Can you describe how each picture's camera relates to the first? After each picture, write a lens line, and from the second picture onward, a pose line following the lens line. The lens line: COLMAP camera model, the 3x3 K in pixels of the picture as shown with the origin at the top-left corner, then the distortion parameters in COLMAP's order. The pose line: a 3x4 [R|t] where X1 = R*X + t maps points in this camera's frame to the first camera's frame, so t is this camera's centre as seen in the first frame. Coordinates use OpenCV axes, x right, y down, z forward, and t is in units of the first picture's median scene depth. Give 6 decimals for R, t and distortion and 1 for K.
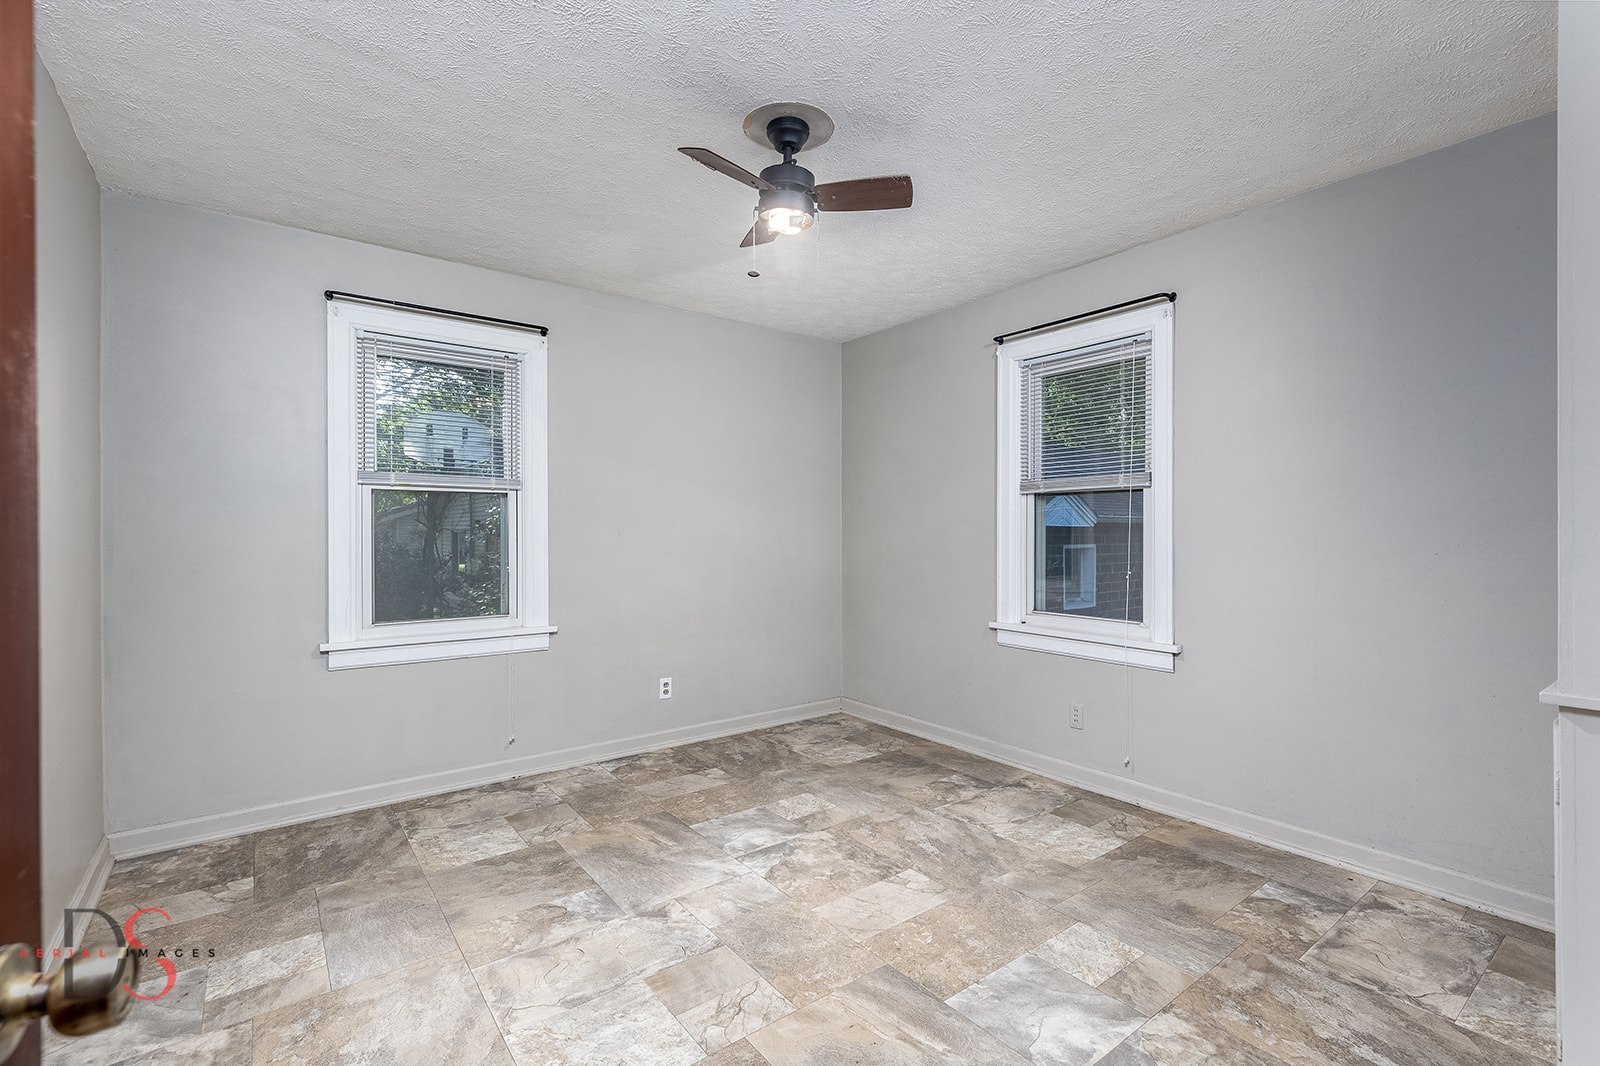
lens RADIAL K [[717.2, 0, 817.1], [0, 717.2, 534.6], [0, 0, 1]] dist [0.012843, -0.003051]
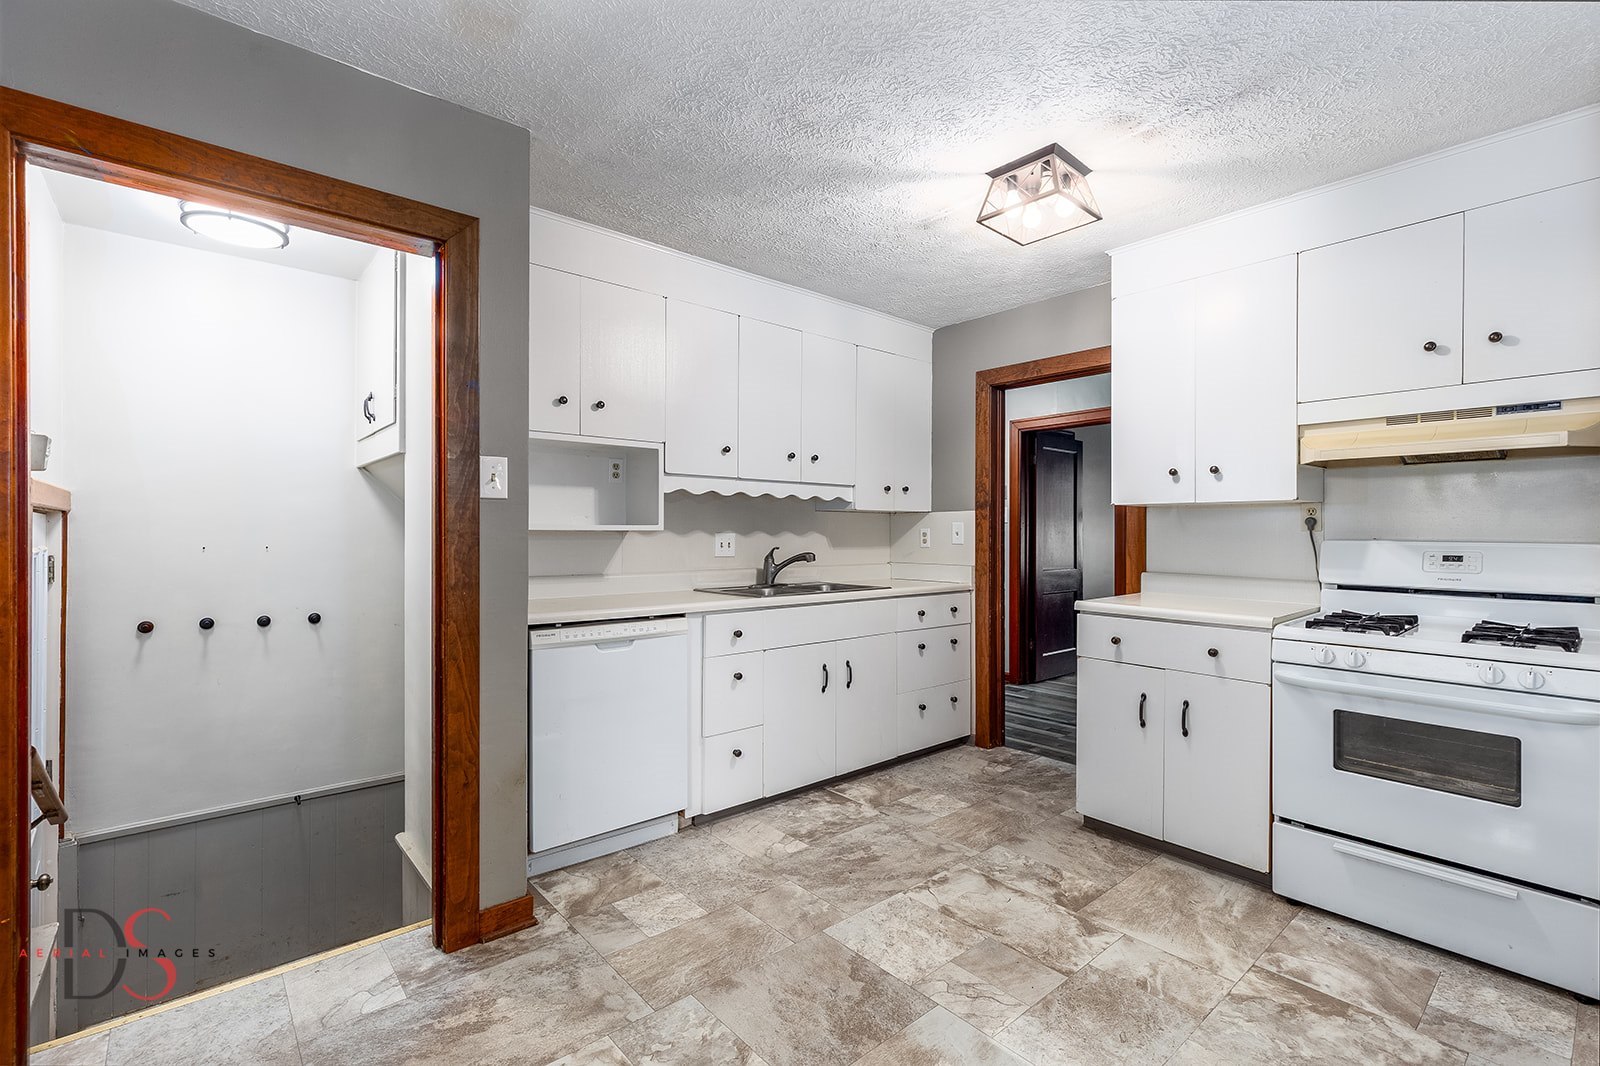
lens RADIAL K [[717.2, 0, 817.1], [0, 717.2, 534.6], [0, 0, 1]] dist [0.012843, -0.003051]
pose [[0.068846, 0.007287, -0.997601, 0.622998], [-0.015019, 0.999868, 0.006267, -0.005780], [0.997514, 0.014552, 0.068947, 0.479676]]
